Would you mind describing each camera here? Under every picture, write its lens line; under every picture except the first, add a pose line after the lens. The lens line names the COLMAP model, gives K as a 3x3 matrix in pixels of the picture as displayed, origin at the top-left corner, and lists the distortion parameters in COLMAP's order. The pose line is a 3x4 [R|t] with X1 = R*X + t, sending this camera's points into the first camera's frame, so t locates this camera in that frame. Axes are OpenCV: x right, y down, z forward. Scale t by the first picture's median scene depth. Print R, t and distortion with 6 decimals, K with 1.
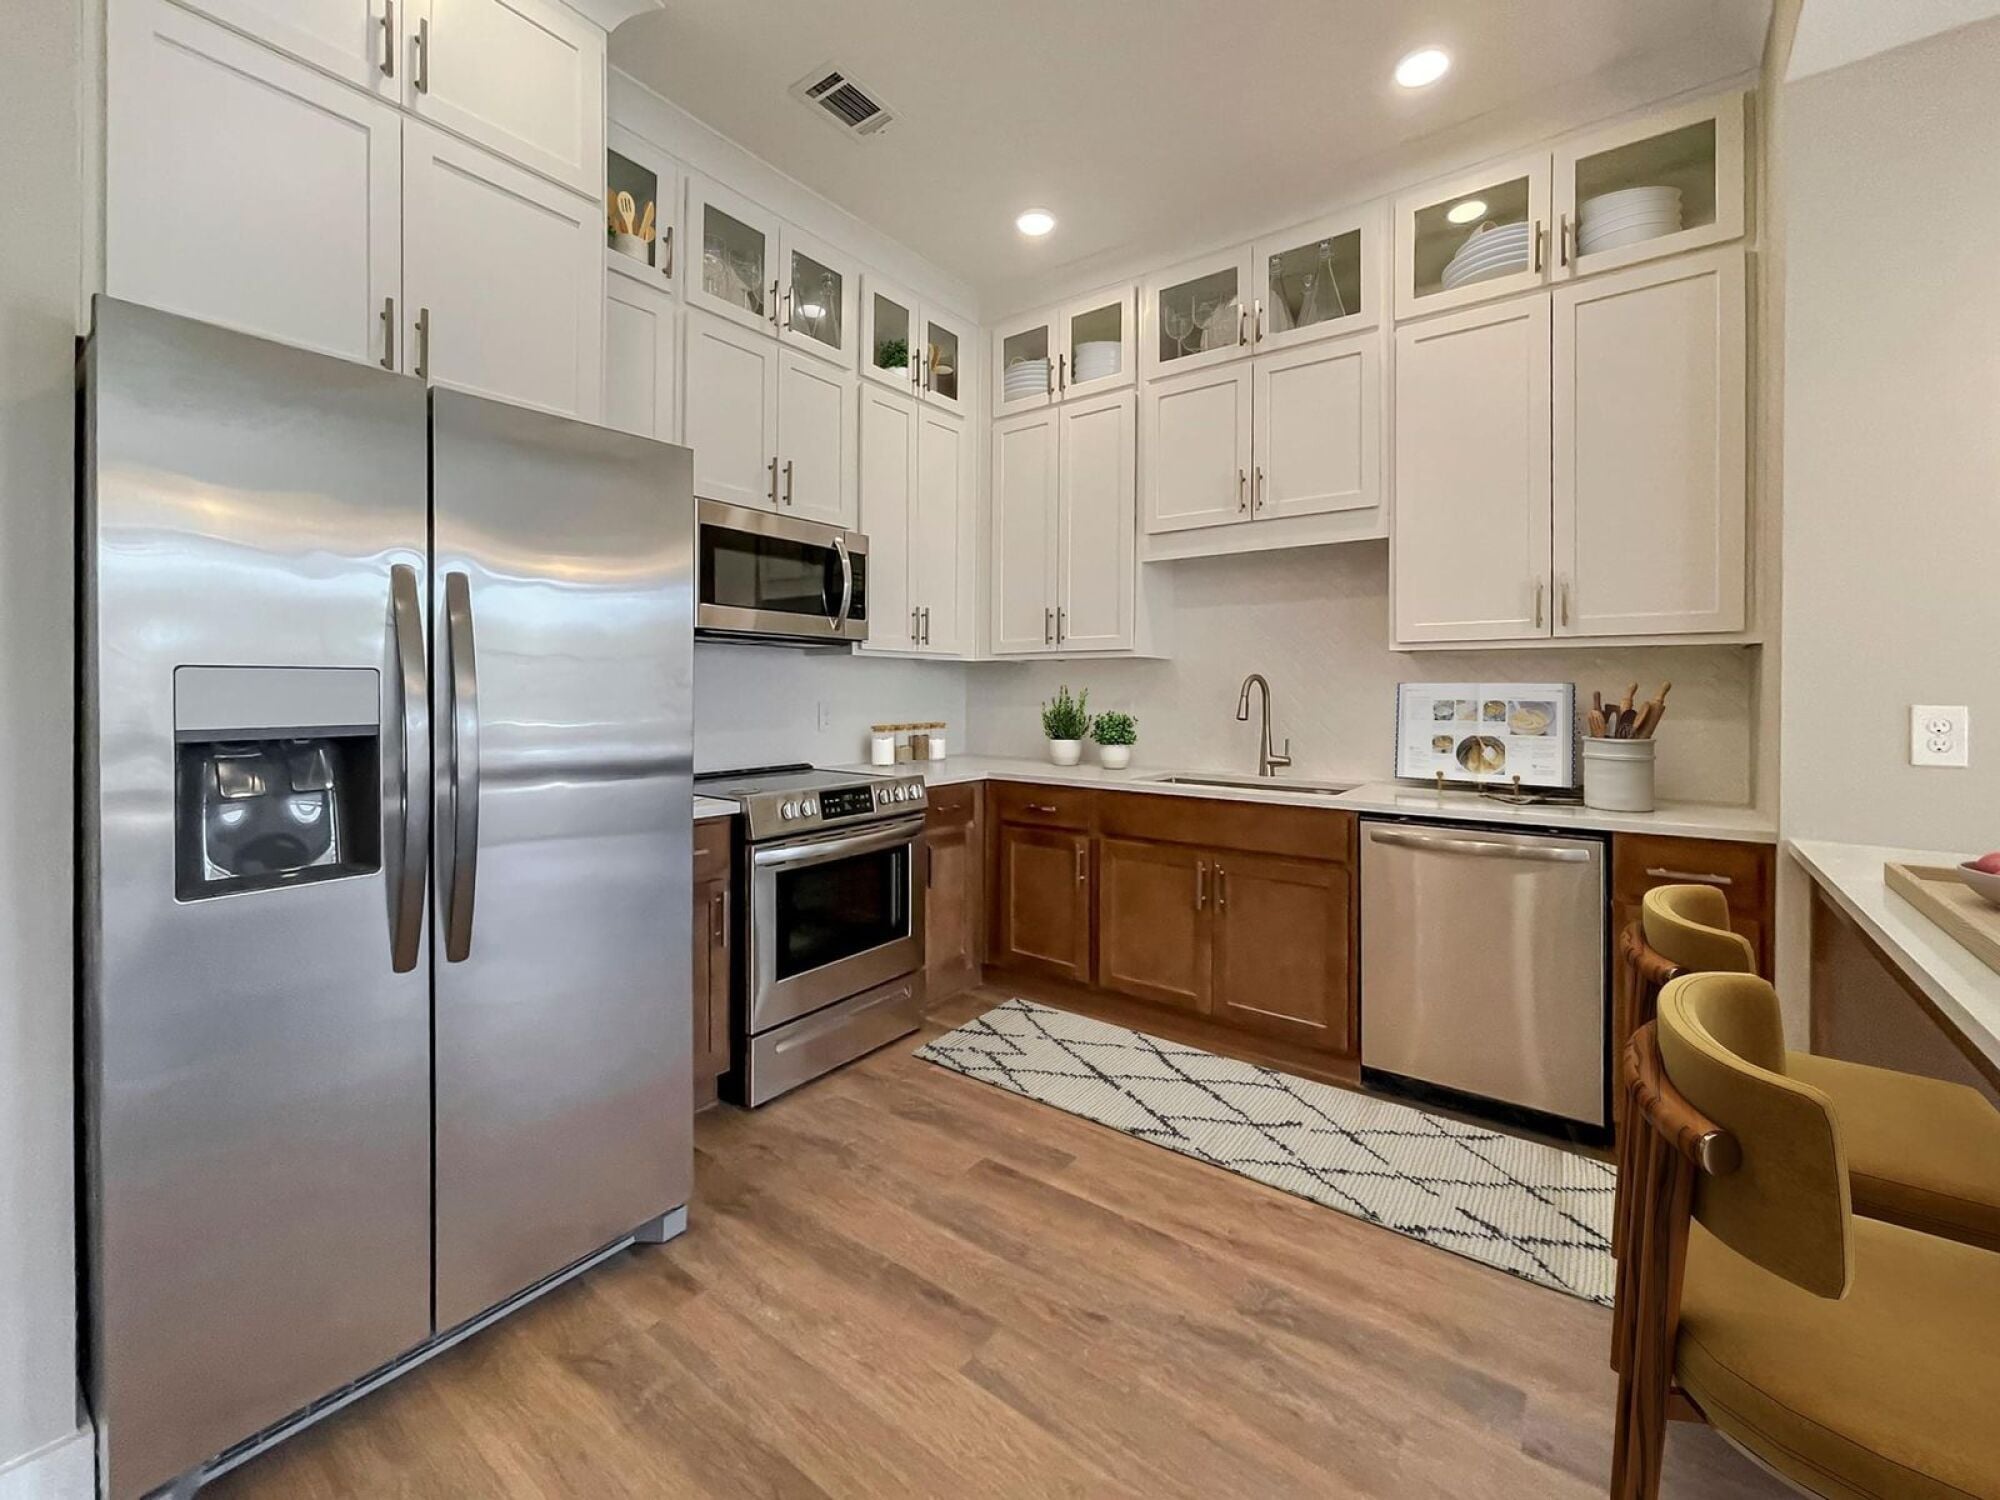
lens RADIAL K [[822.6, 0, 985.6], [0, 822.6, 697.3], [0, 0, 1]] dist [0.002764, 0.000066]
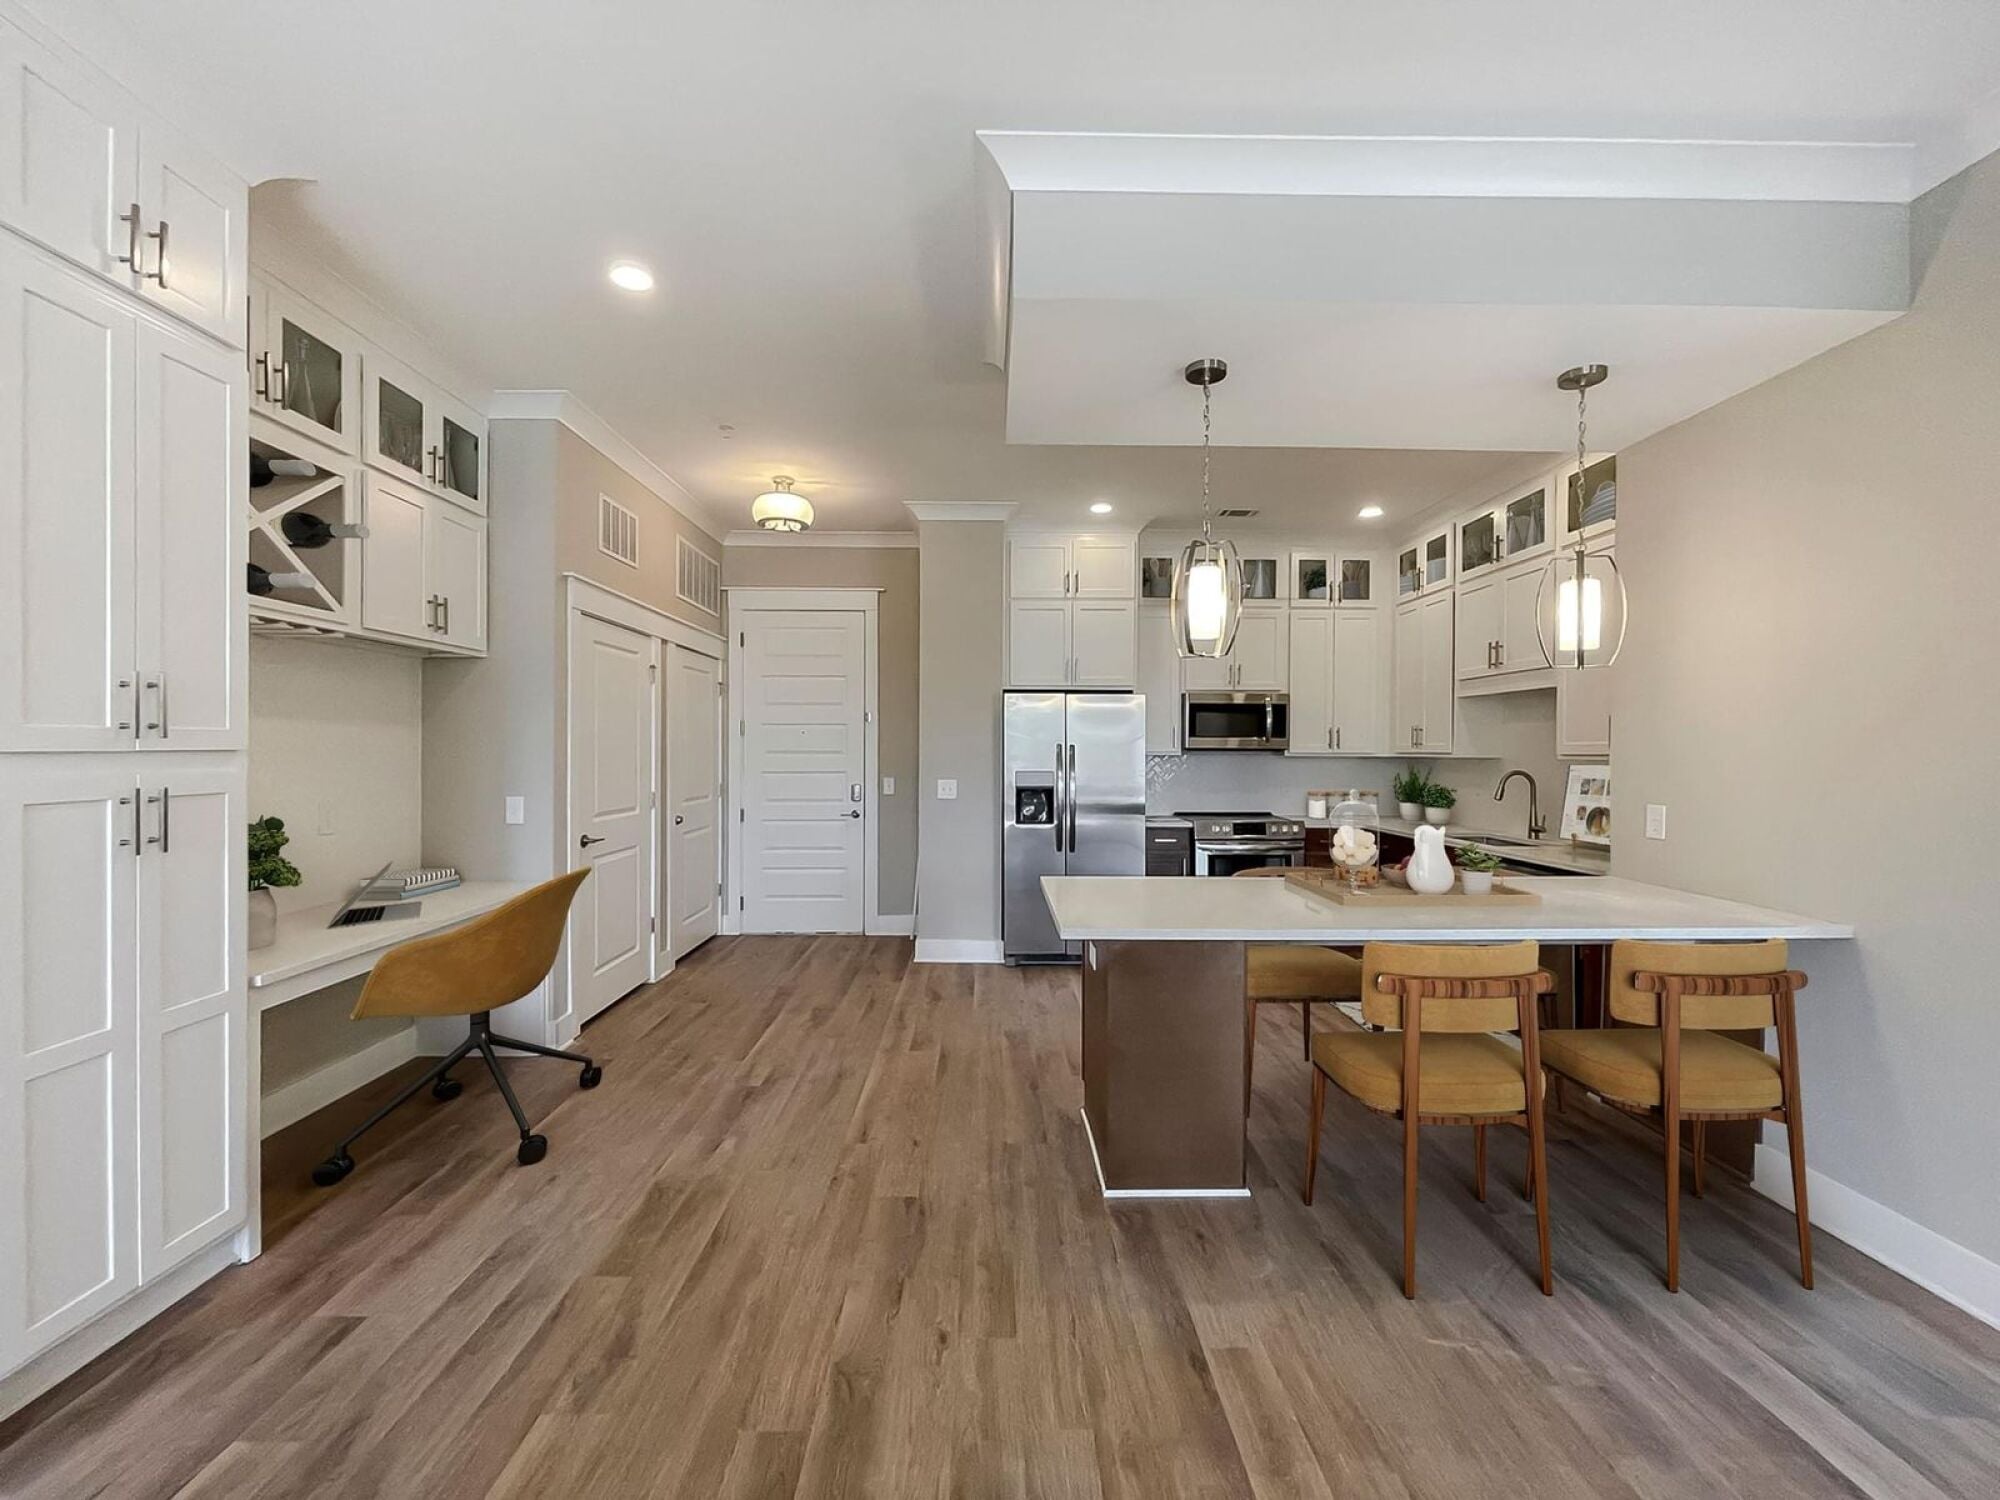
lens RADIAL K [[822.6, 0, 1003.1], [0, 822.6, 753.4], [0, 0, 1]] dist [0.002764, 0.000066]
pose [[0.622510, 0.001207, -0.782611, 0.947287], [-0.011811, 0.999899, -0.007853, -0.036954], [0.782523, 0.014132, 0.622462, -0.704976]]
